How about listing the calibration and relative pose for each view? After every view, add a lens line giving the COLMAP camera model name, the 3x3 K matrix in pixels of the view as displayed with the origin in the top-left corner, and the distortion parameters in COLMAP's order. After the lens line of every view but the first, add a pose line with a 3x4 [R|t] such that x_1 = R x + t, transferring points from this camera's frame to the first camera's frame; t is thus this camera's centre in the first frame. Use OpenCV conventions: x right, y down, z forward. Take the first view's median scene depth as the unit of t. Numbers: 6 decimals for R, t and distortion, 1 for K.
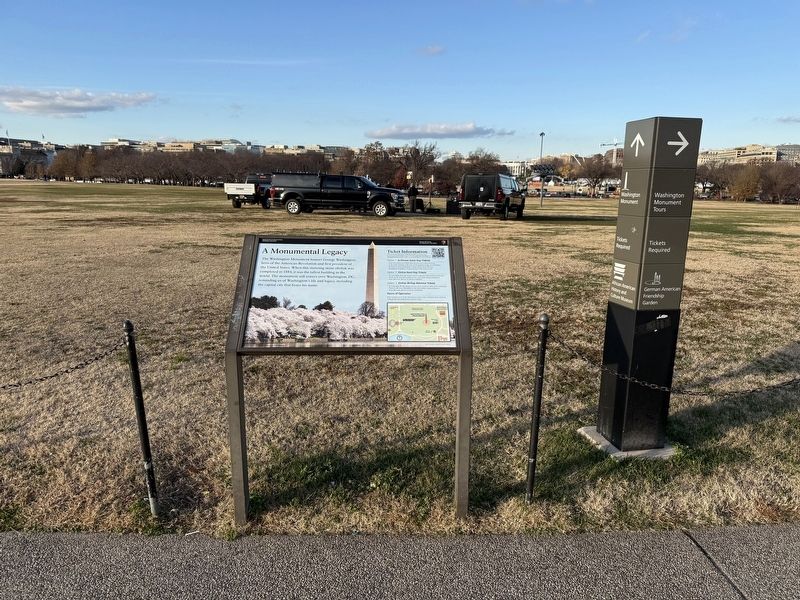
lens RADIAL K [[558.1, 0, 400.0], [0, 558.1, 300.0], [0, 0, 1]] dist [0.082162, -0.125580]
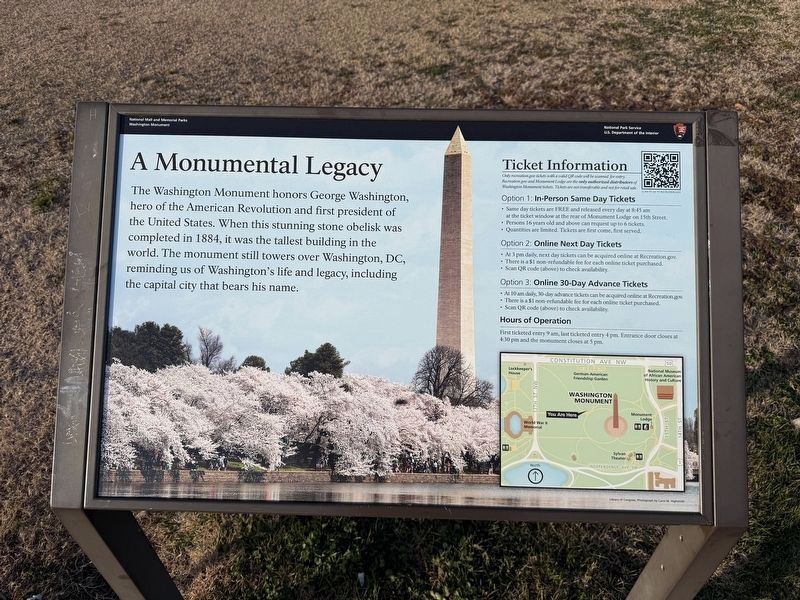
lens RADIAL K [[558.1, 0, 400.0], [0, 558.1, 300.0], [0, 0, 1]] dist [0.082162, -0.125580]
pose [[0.997957, 0.032936, -0.054750, -0.067443], [-0.002326, 0.875060, 0.484009, -0.192328], [0.063851, -0.482892, 0.873349, 0.724545]]
